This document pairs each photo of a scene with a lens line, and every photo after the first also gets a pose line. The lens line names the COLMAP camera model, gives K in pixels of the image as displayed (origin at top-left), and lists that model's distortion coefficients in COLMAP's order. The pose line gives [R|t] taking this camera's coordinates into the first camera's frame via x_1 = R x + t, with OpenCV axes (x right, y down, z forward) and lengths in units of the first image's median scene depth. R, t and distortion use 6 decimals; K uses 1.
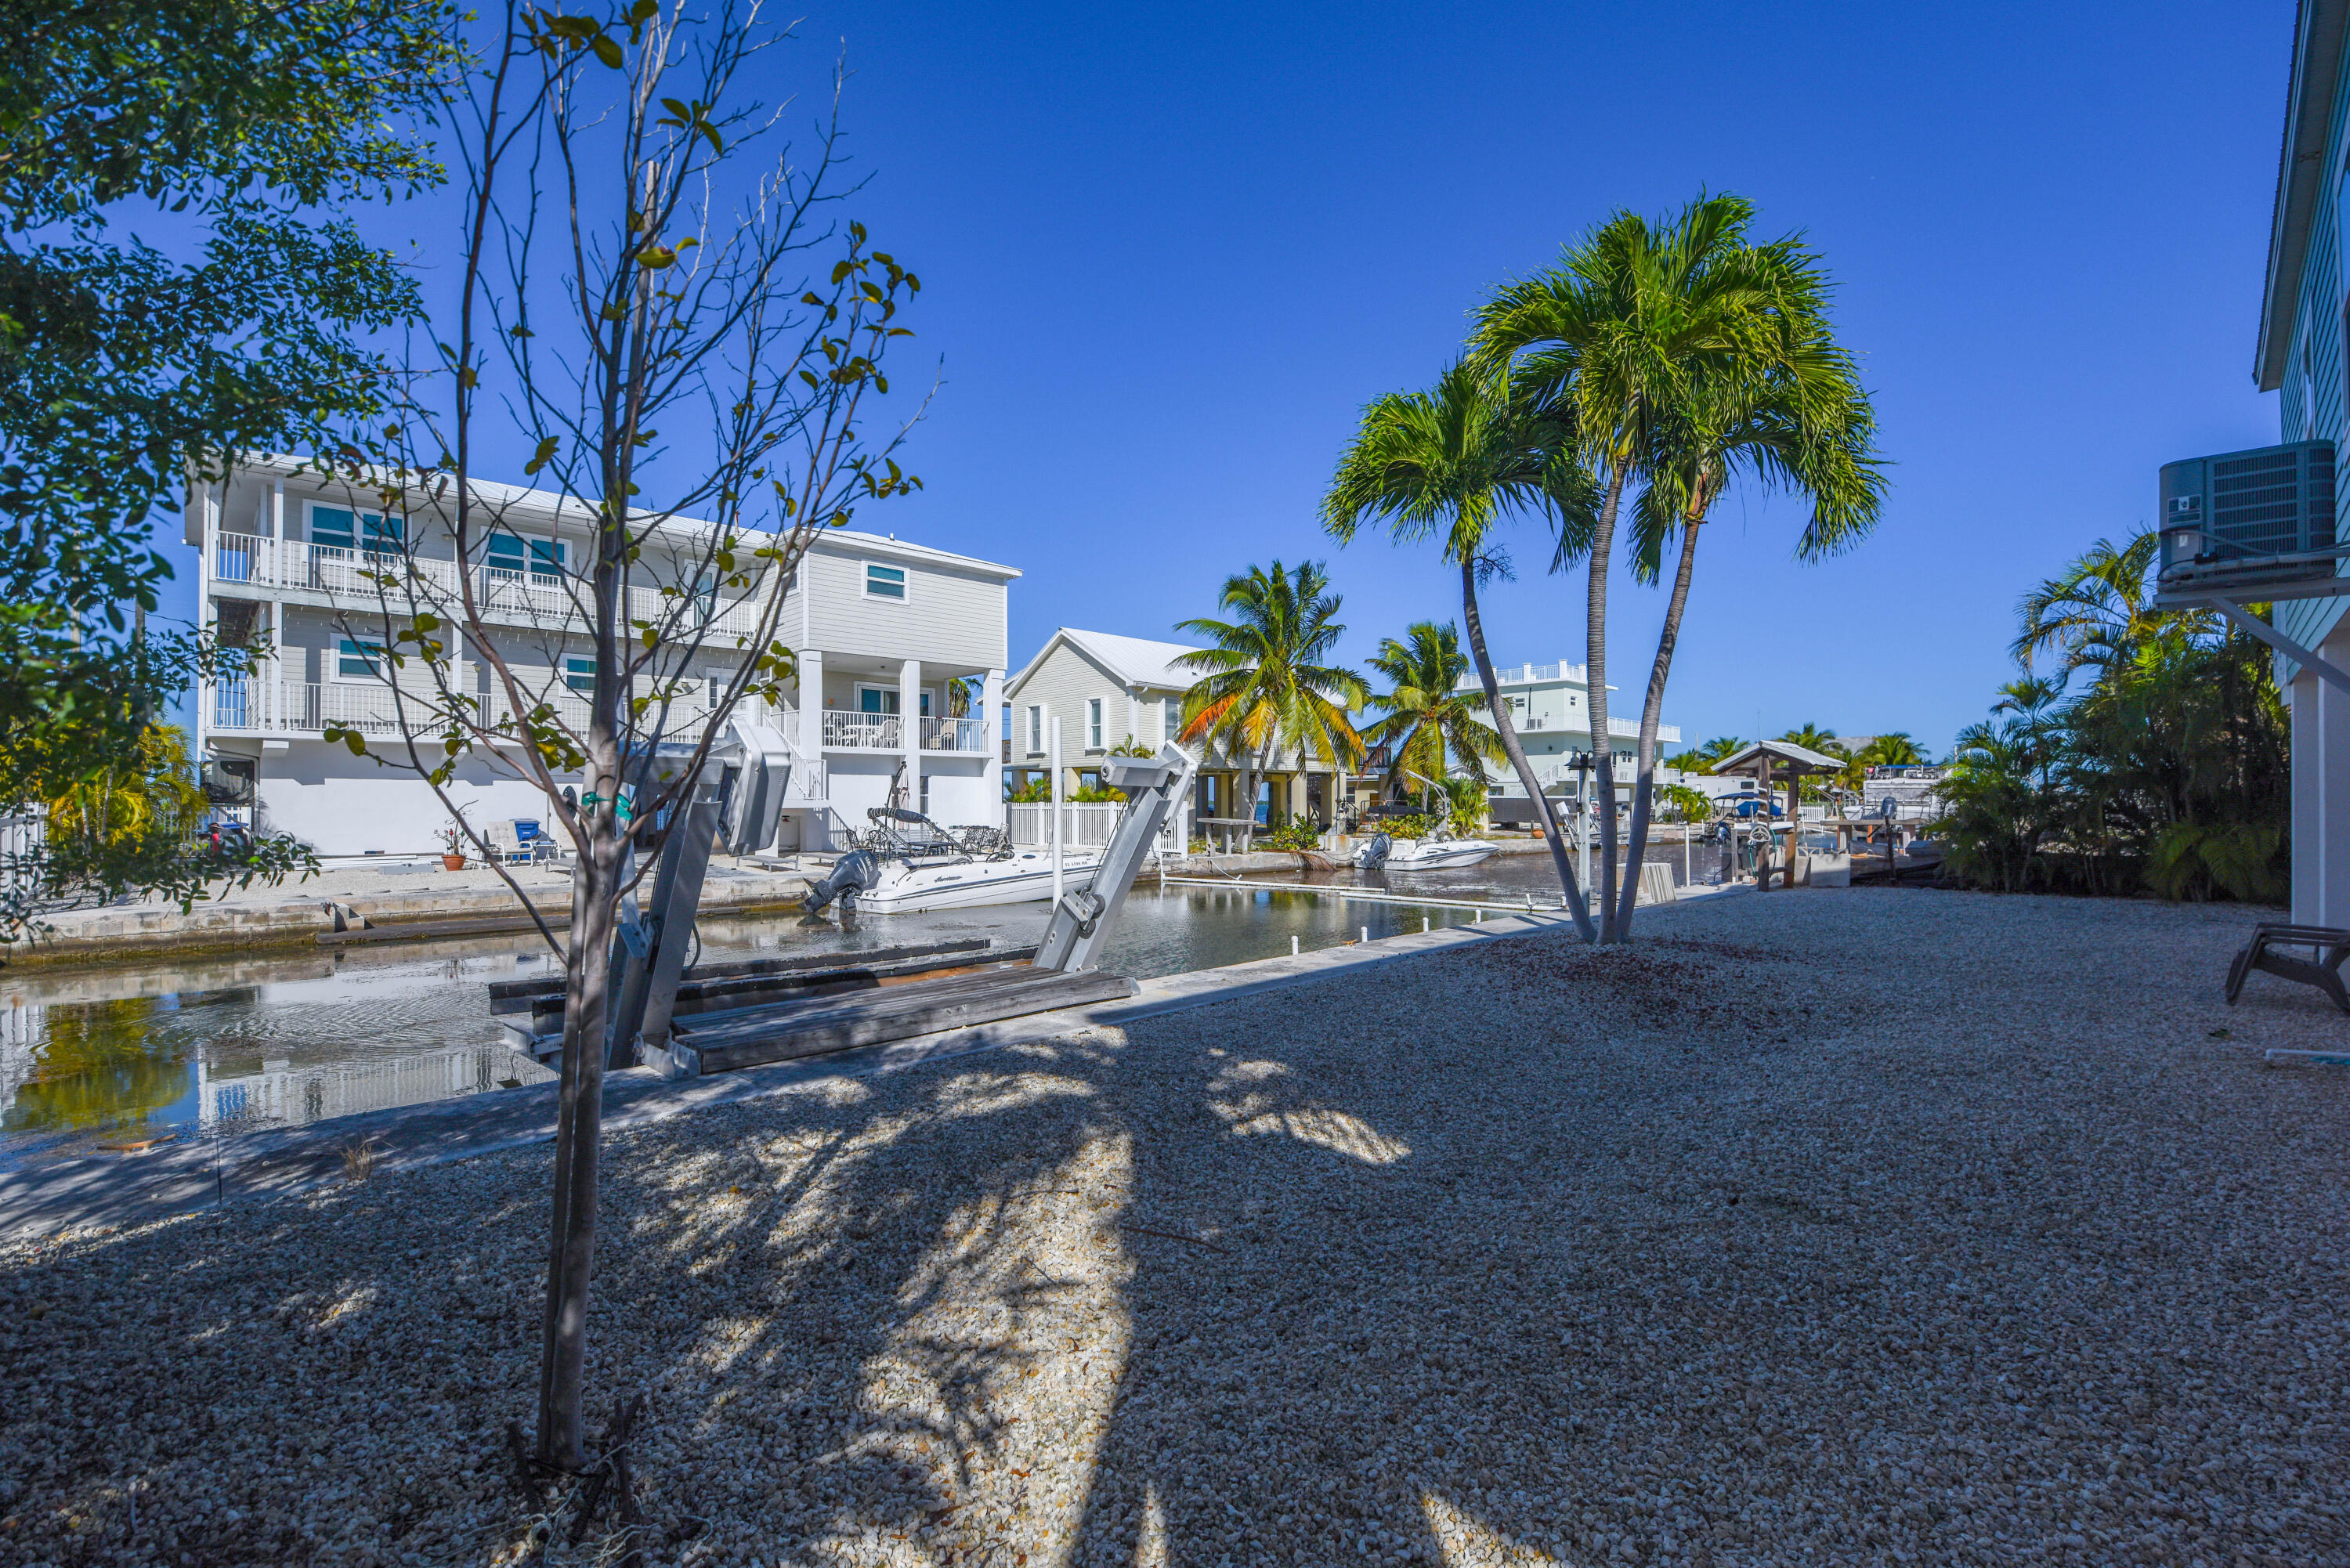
lens RADIAL K [[1036.6, 0, 1187.4], [0, 1036.6, 789.7], [0, 0, 1]] dist [-0.000309, -0.000103]
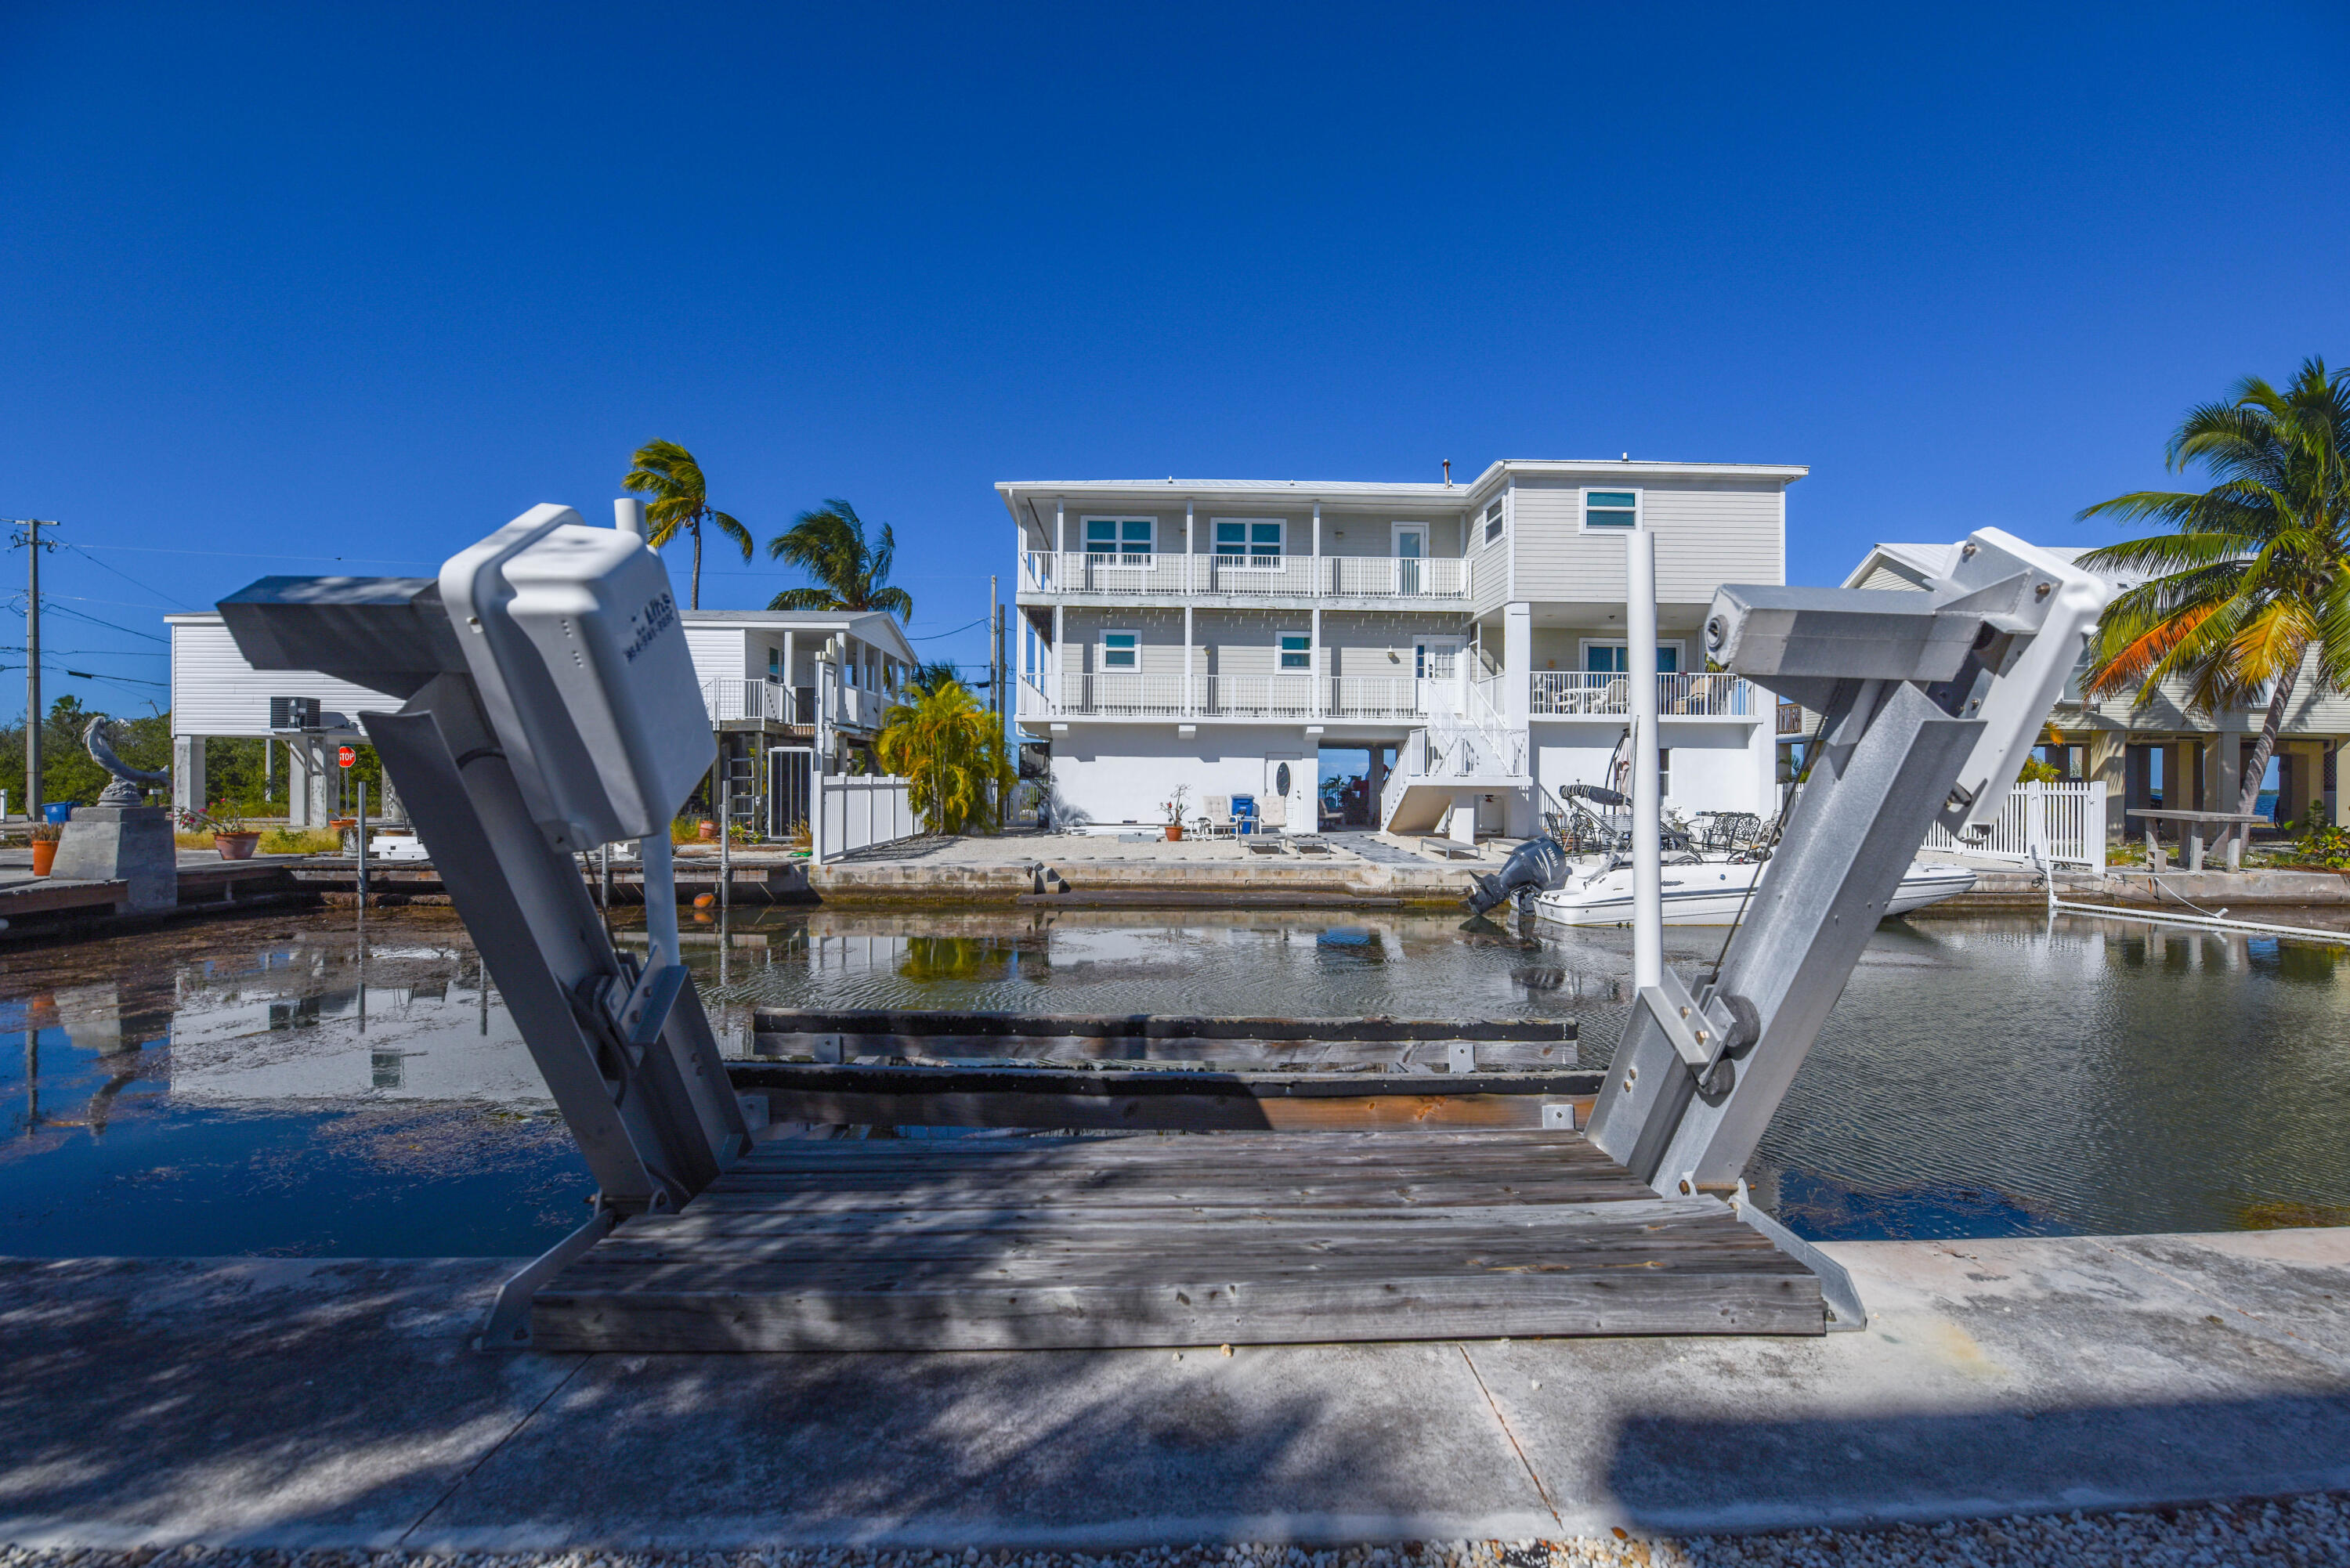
lens RADIAL K [[1026.2, 0, 1172.4], [0, 1026.2, 780.8], [0, 0, 1]] dist [0.000977, -0.010919]
pose [[0.734848, 0.004859, -0.678215, 0.003816], [-0.000329, 0.999977, 0.006807, 0.008622], [0.678232, -0.004779, 0.734832, 0.218581]]
